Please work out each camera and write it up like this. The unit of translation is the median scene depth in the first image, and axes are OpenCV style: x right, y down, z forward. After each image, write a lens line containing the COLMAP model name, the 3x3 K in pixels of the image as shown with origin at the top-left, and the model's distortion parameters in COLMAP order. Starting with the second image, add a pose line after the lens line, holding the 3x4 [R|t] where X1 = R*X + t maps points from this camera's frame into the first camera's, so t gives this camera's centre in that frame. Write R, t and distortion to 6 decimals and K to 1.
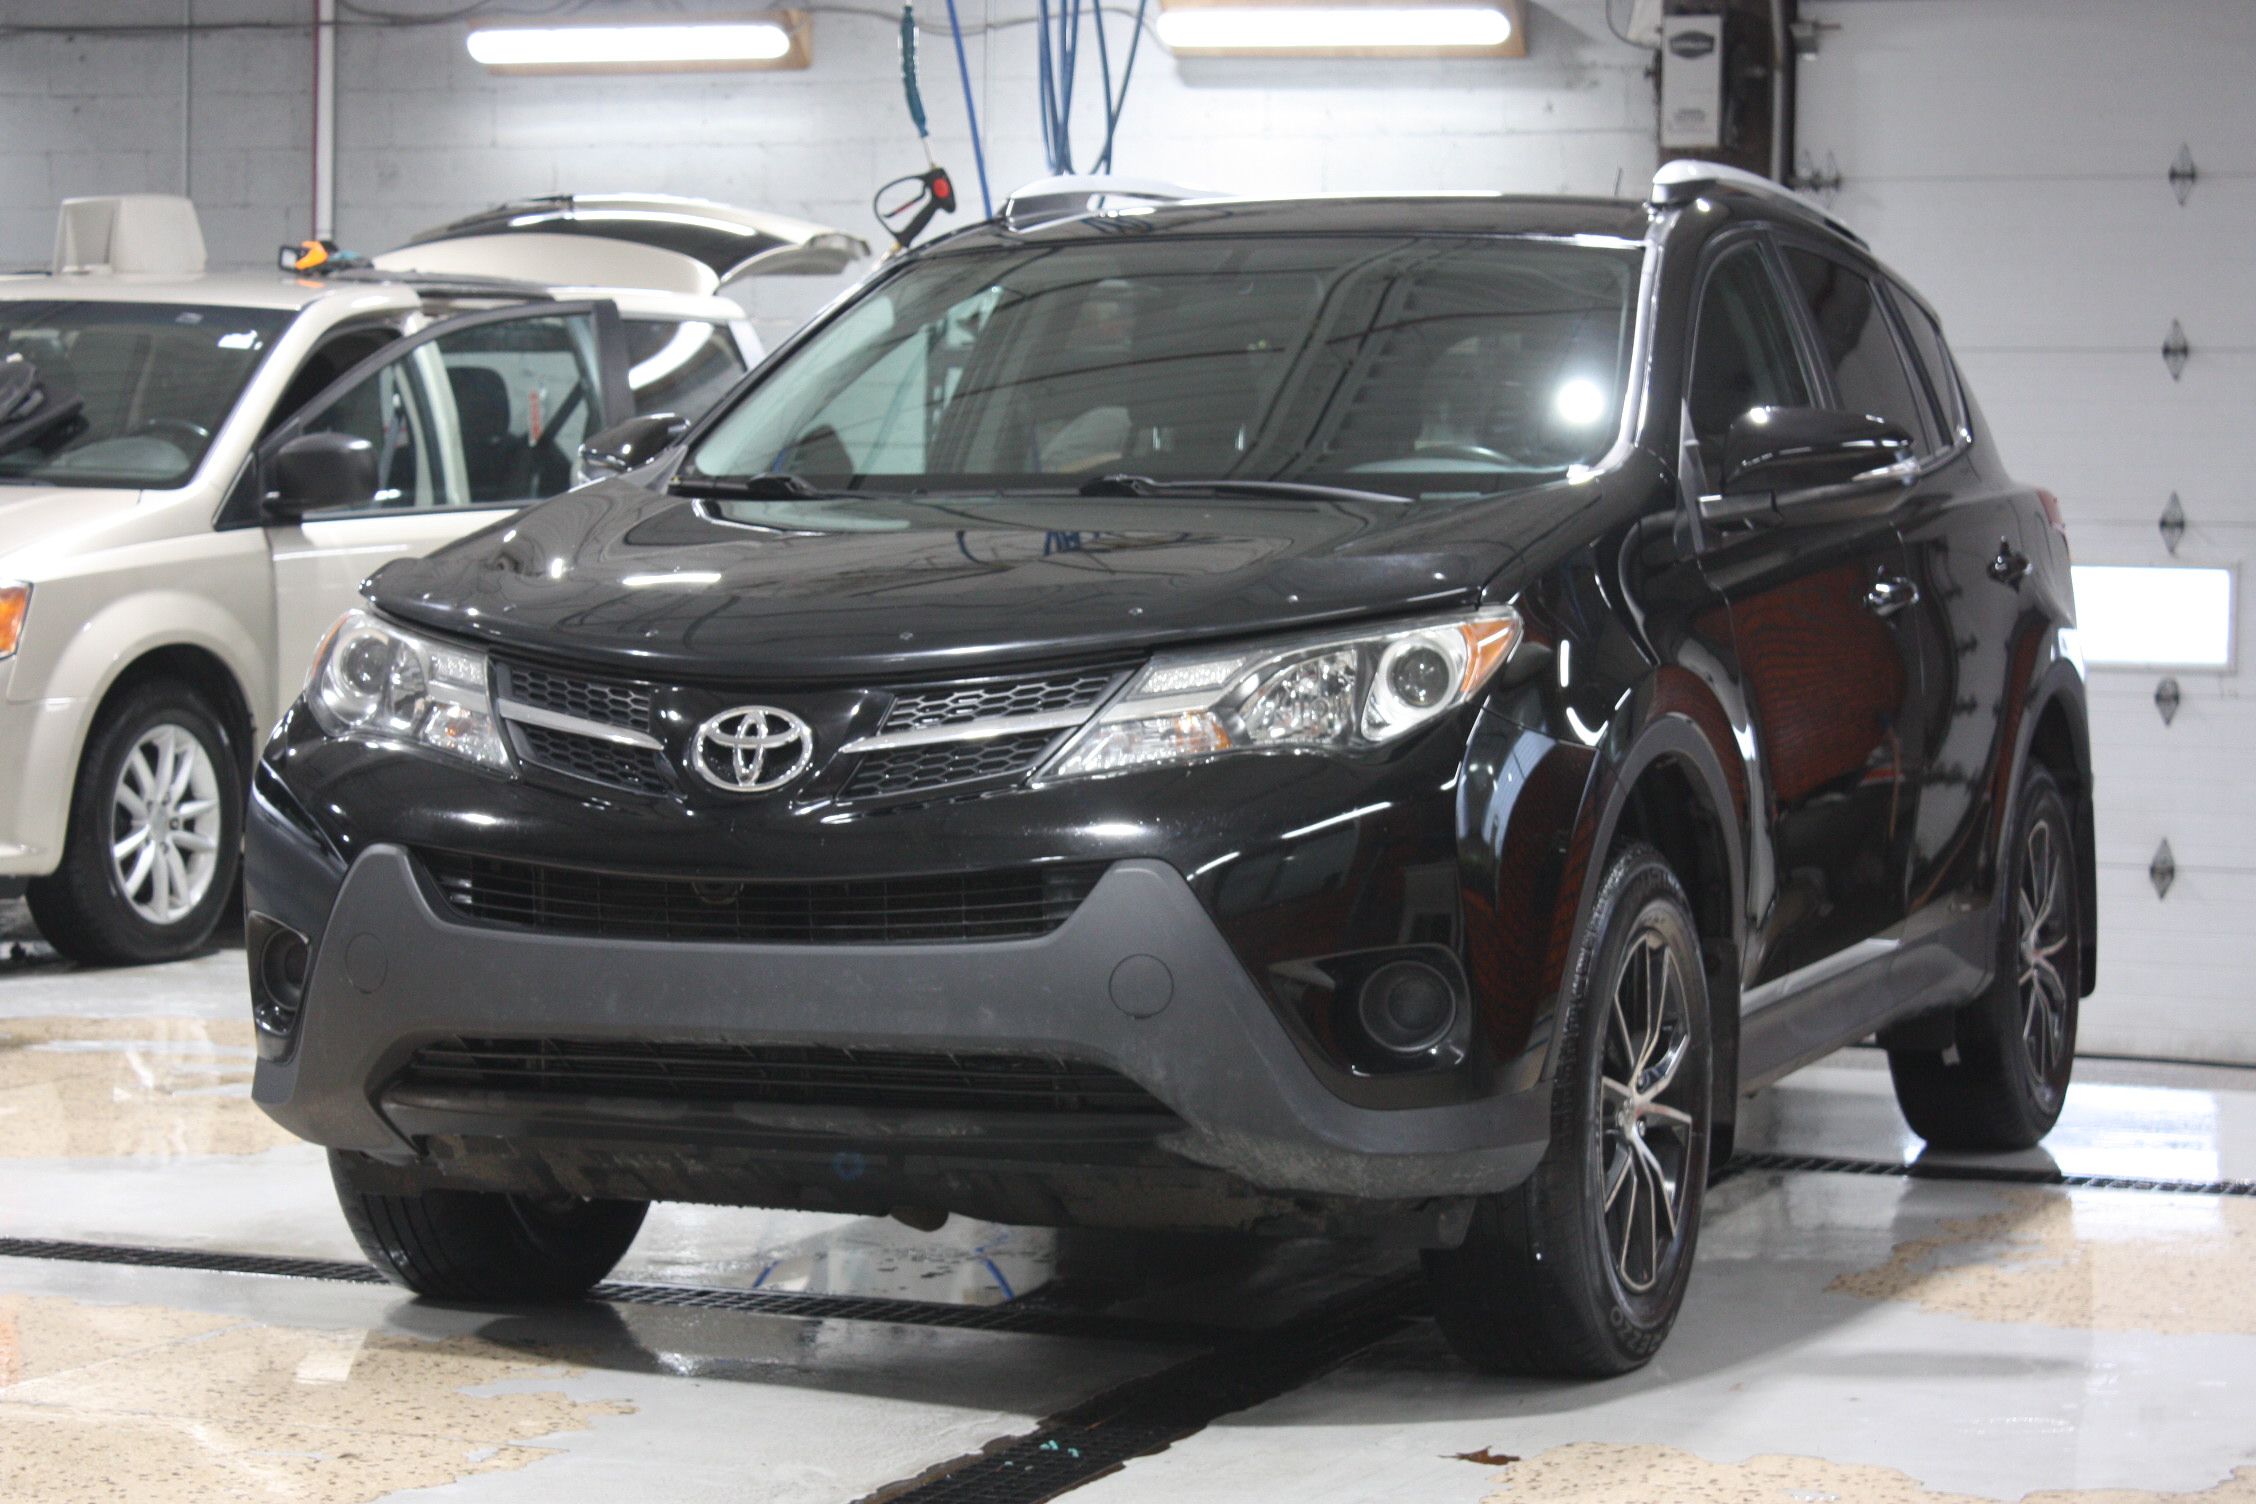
lens RADIAL K [[5334.9, 0, 1127.9], [0, 5334.9, 755.2], [0, 0, 1]] dist [0.010492, 0.000000]
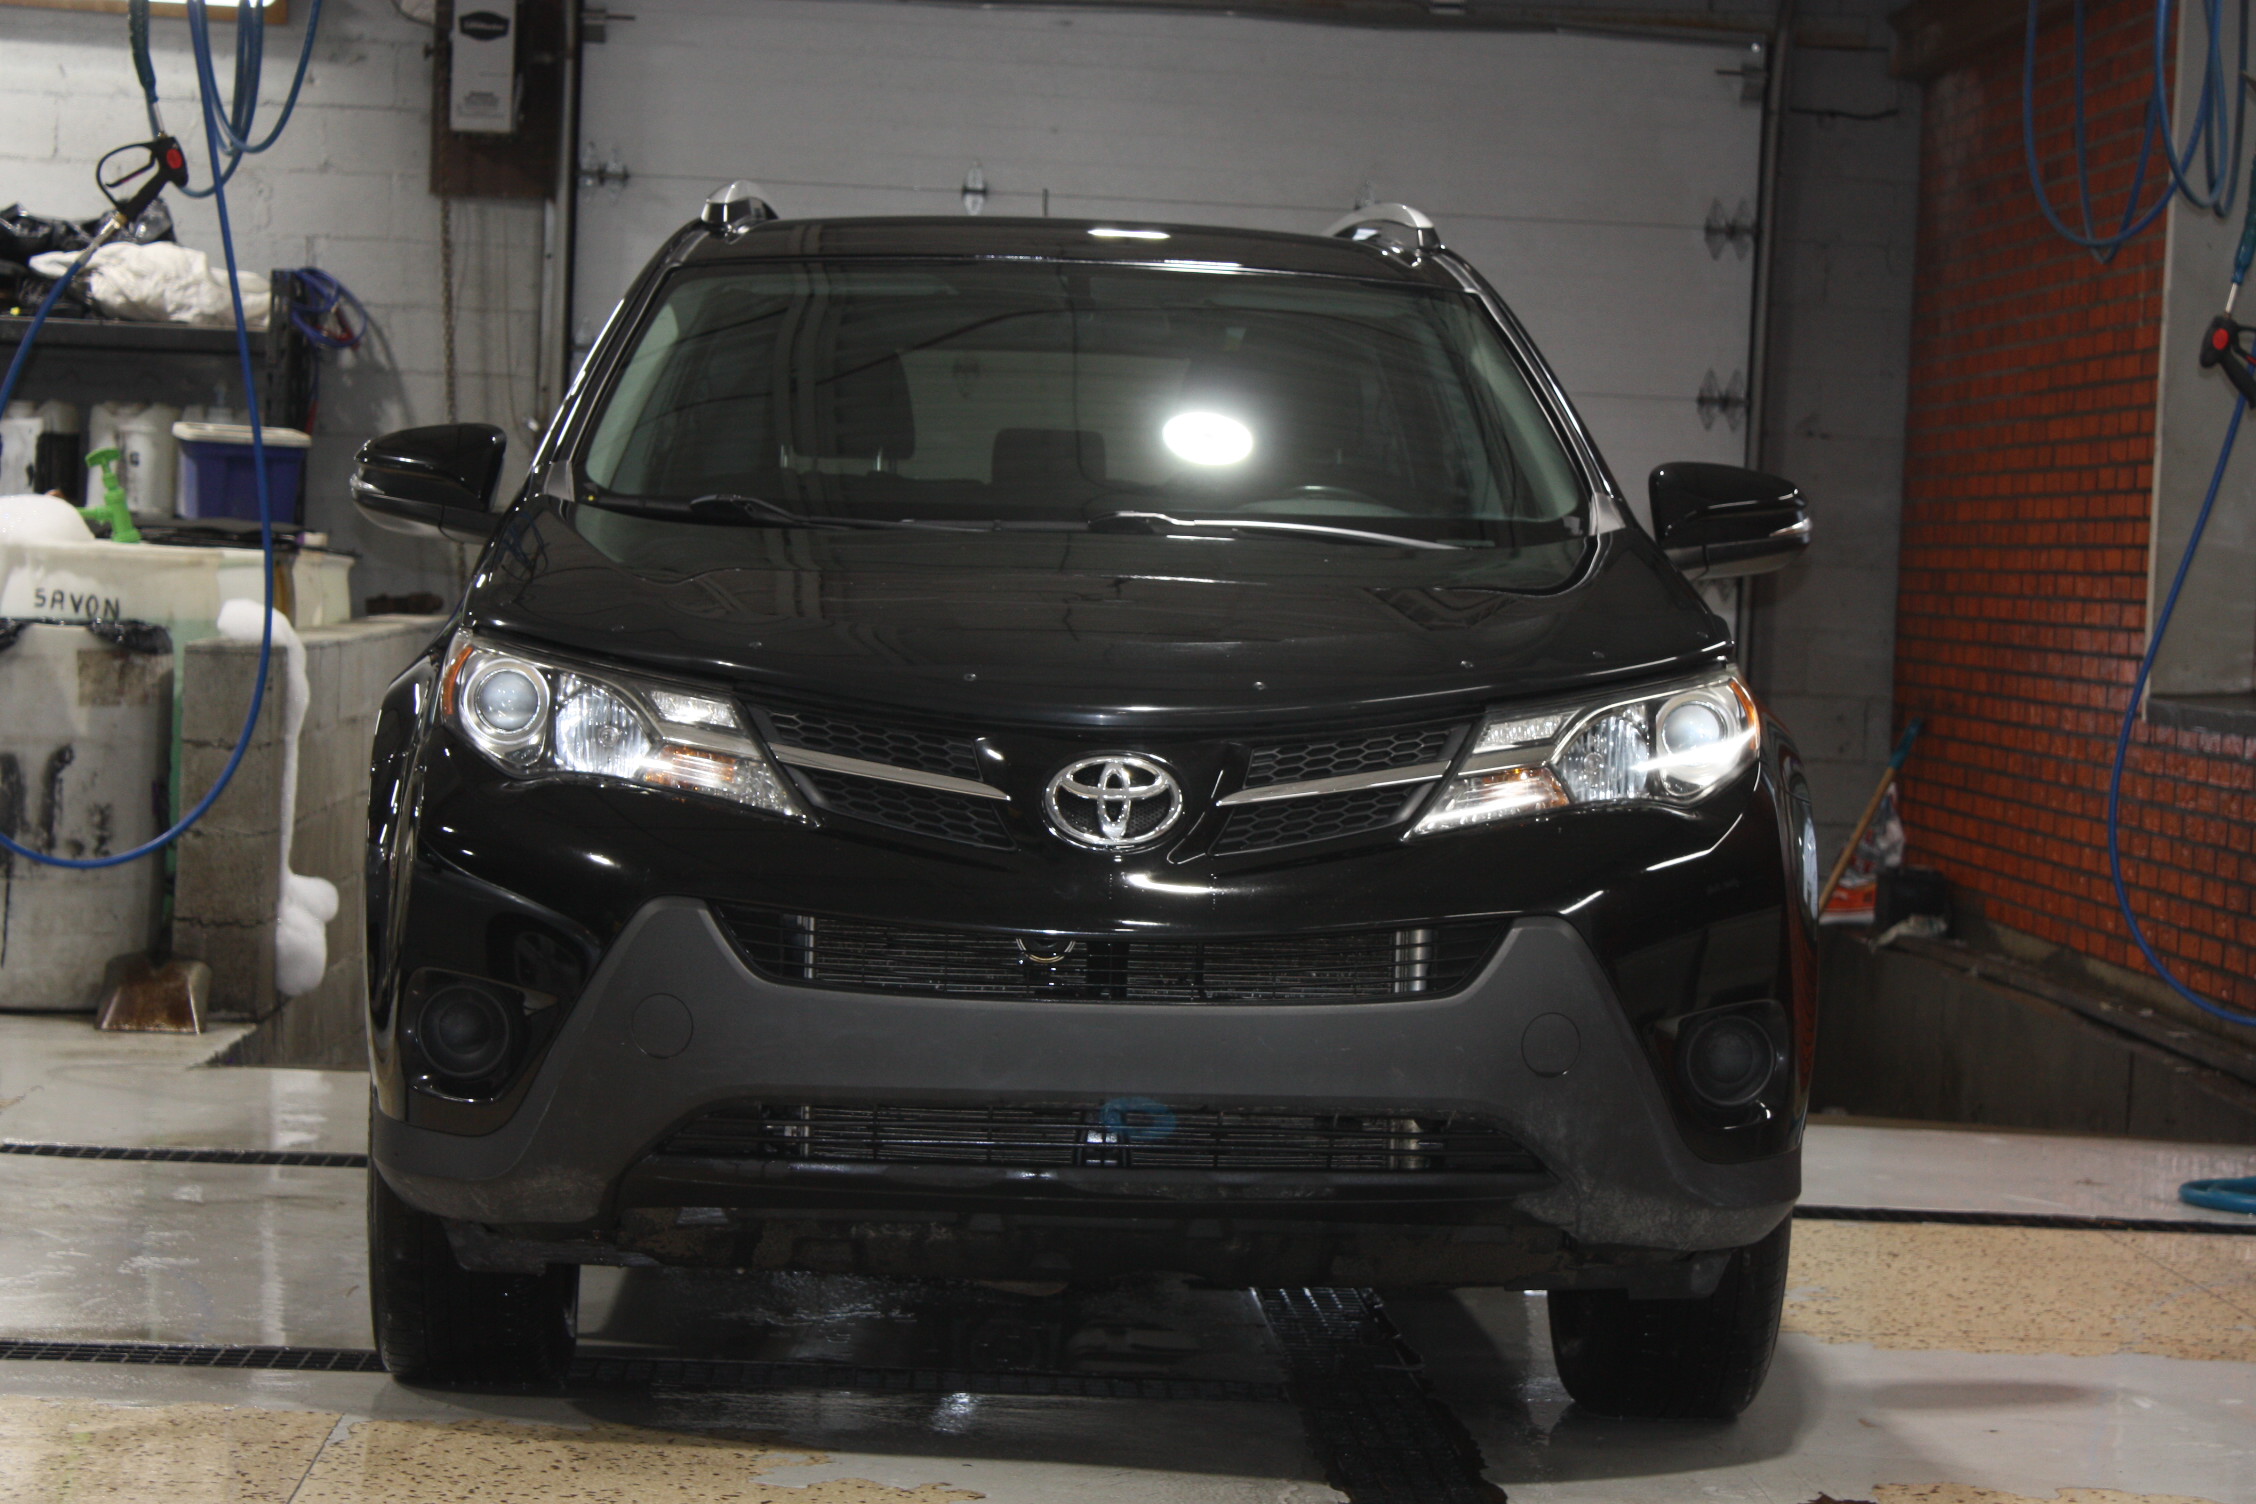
lens RADIAL K [[5474.8, 0, 1127.7], [0, 5474.8, 746.4], [0, 0, 1]] dist [0.275199, 0.000000]
pose [[0.922168, 0.009654, 0.386670, -0.434752], [-0.010684, 0.999943, 0.000515, -0.011143], [-0.386643, -0.004606, 0.922218, 0.081768]]
